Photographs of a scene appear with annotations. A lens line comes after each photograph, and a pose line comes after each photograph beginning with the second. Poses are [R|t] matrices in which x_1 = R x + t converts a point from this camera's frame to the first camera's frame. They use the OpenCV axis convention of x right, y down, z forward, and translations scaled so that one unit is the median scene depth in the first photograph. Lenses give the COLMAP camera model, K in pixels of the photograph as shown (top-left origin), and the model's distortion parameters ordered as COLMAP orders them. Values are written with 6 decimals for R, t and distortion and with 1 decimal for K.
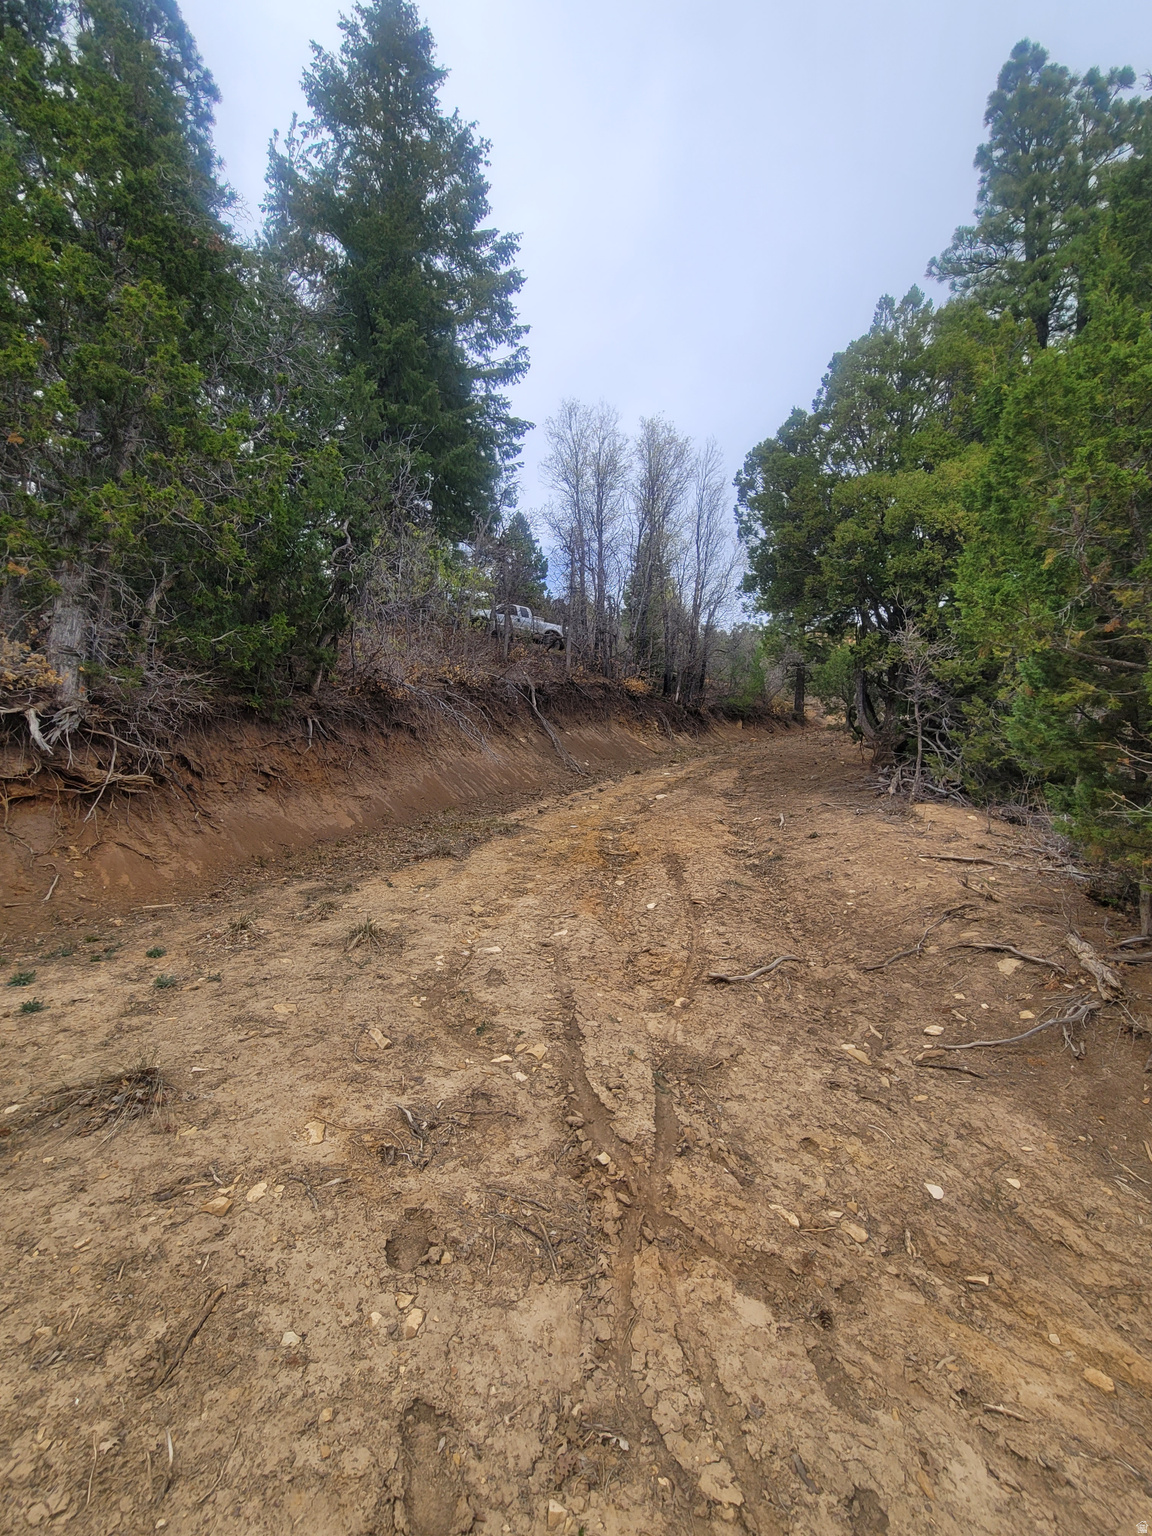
lens RADIAL K [[678.8, 0, 556.1], [0, 678.8, 768.6], [0, 0, 1]] dist [0.001422, -0.001016]
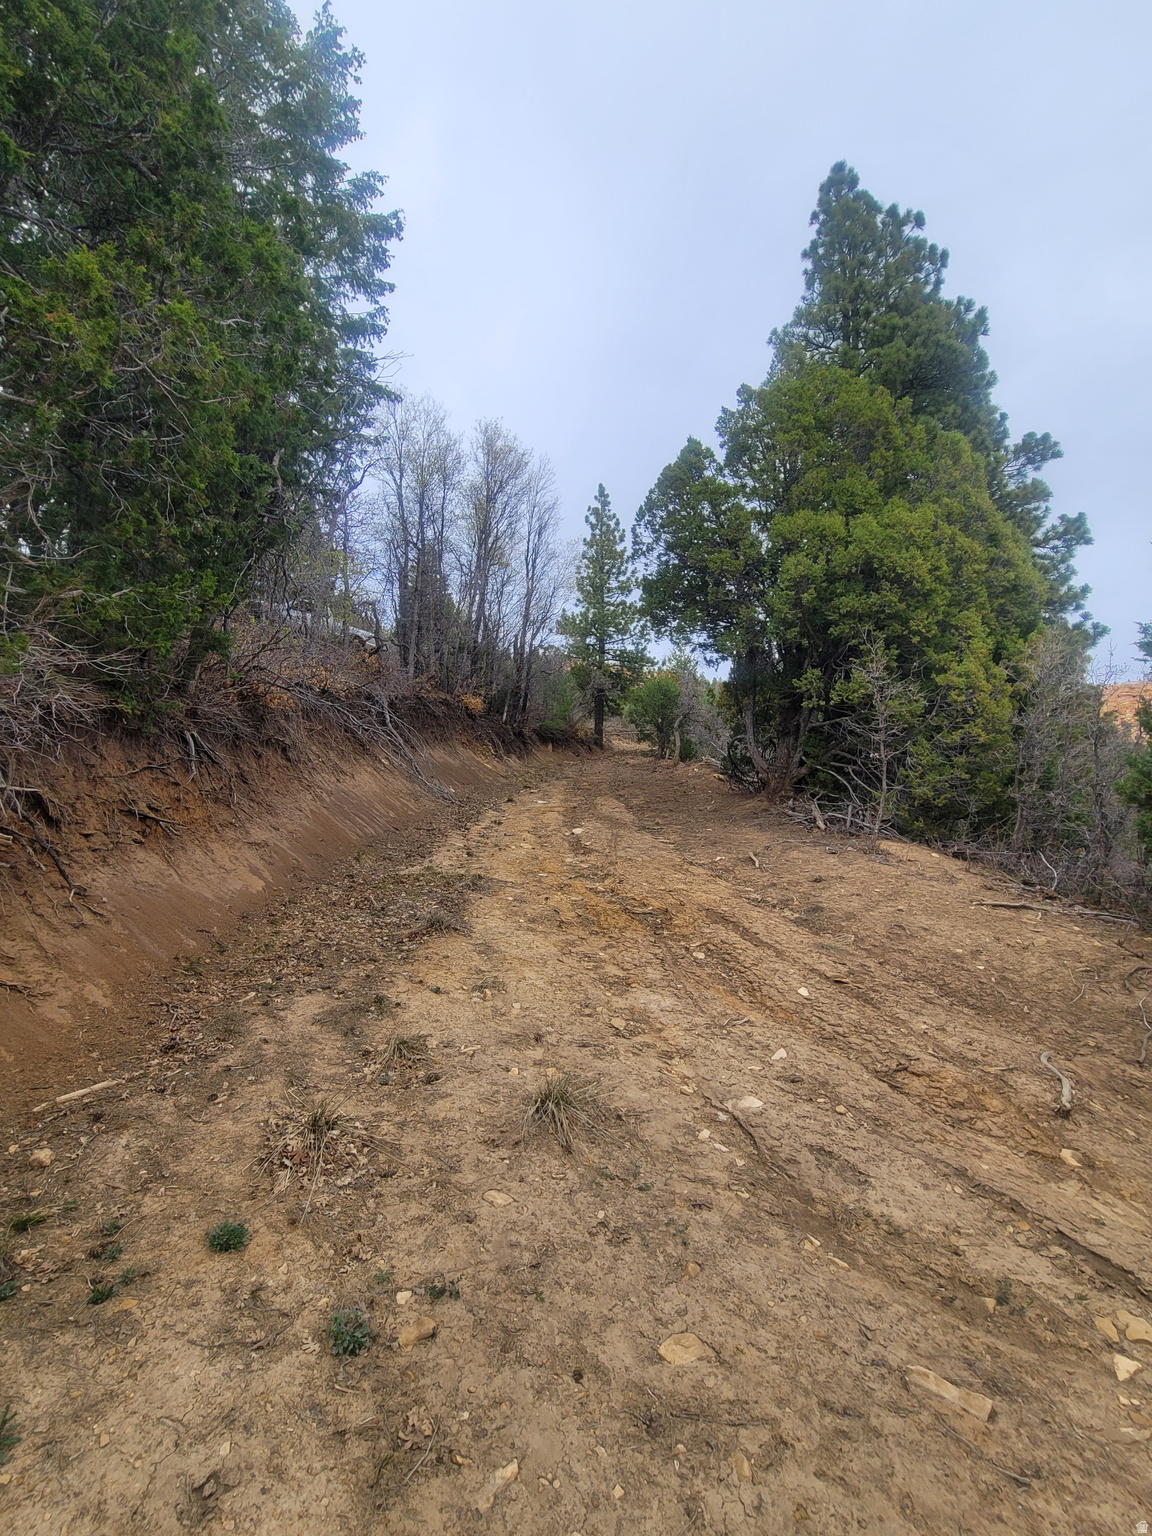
lens RADIAL K [[678.8, 0, 556.1], [0, 678.8, 768.6], [0, 0, 1]] dist [0.001422, -0.001016]
pose [[0.928392, 0.020067, 0.371061, -0.170991], [-0.011021, 0.999589, -0.026481, -0.014048], [-0.371440, 0.020495, 0.928231, 0.142561]]
